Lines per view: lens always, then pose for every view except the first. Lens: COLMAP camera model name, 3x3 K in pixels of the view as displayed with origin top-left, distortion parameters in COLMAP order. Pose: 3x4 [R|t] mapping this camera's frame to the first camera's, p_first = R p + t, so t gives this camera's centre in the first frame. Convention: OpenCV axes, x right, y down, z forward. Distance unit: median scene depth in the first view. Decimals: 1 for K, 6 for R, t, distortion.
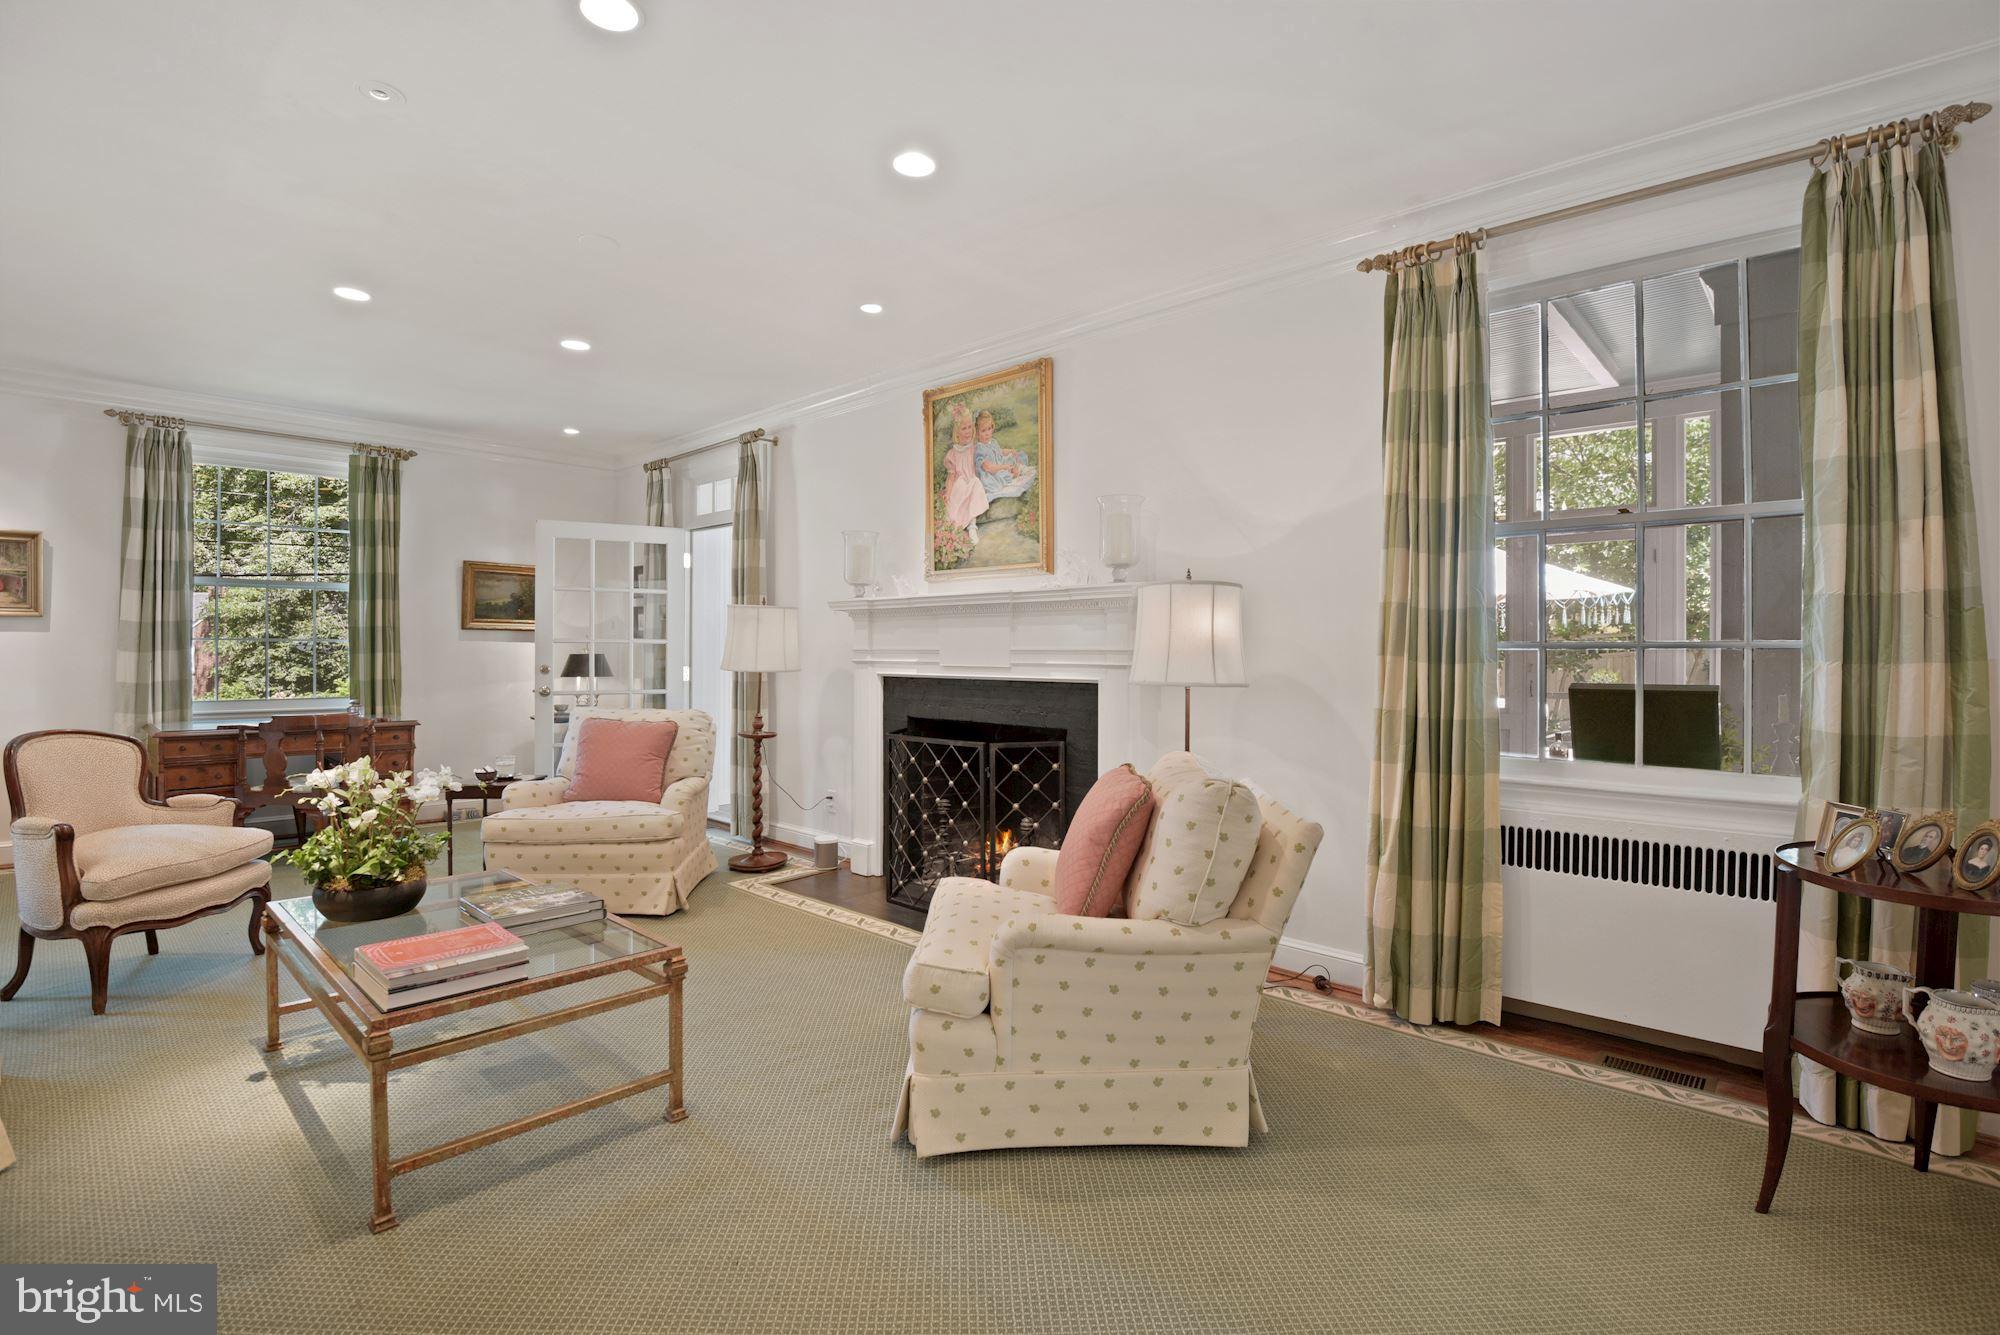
lens RADIAL K [[913.5, 0, 1006.8], [0, 913.5, 647.1], [0, 0, 1]] dist [-0.004415, -0.004789]
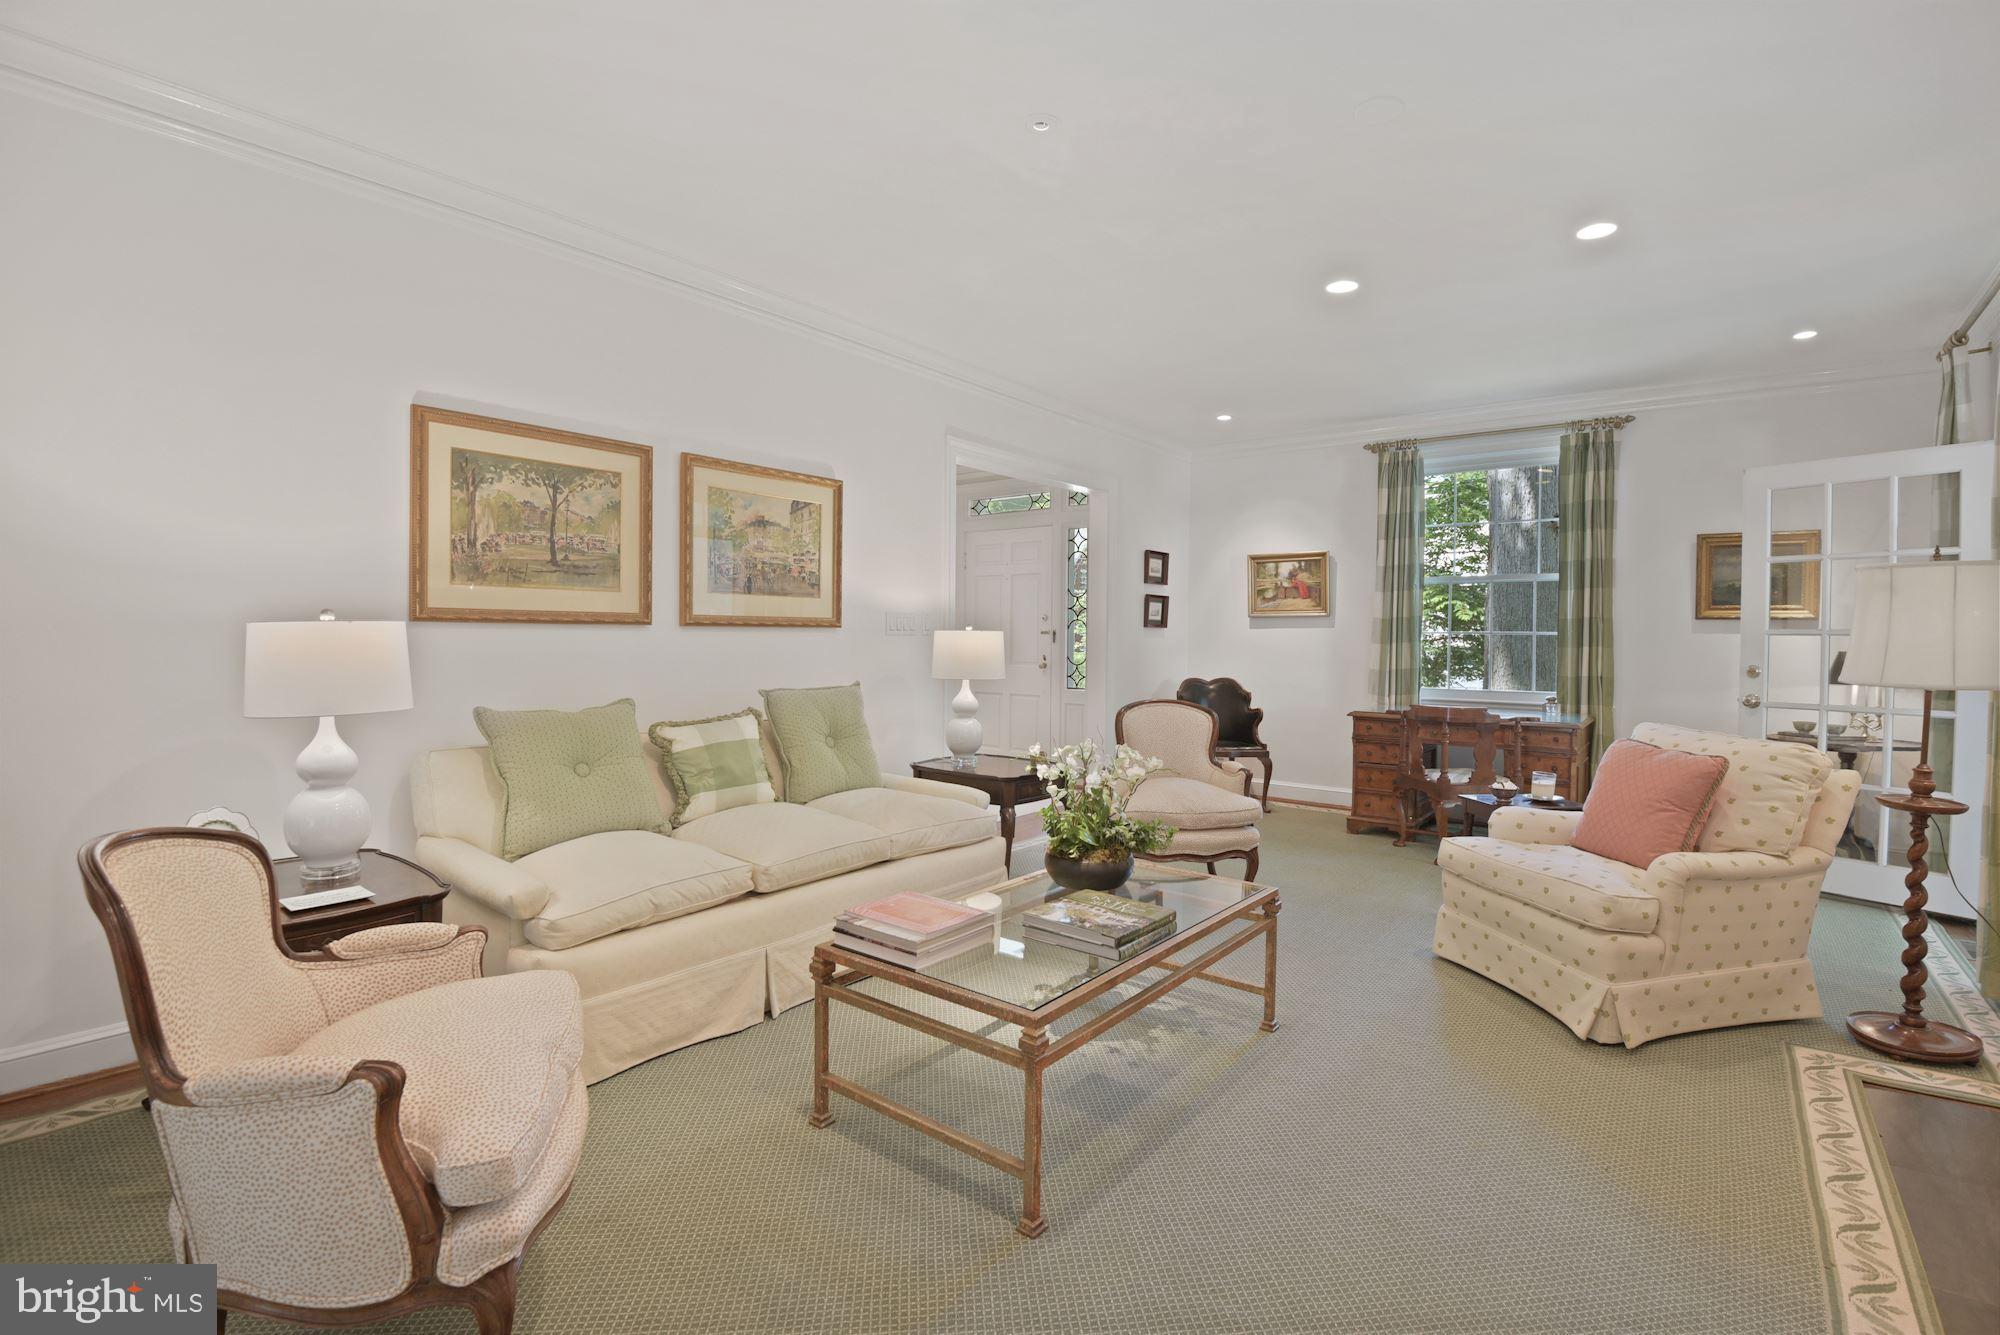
lens RADIAL K [[913.5, 0, 1005.3], [0, 913.5, 648.6], [0, 0, 1]] dist [-0.004415, -0.004789]
pose [[0.113836, 0.012165, -0.993425, 0.169338], [-0.005188, 0.999919, 0.011650, 0.000199], [0.993486, 0.003828, 0.113890, 0.355553]]
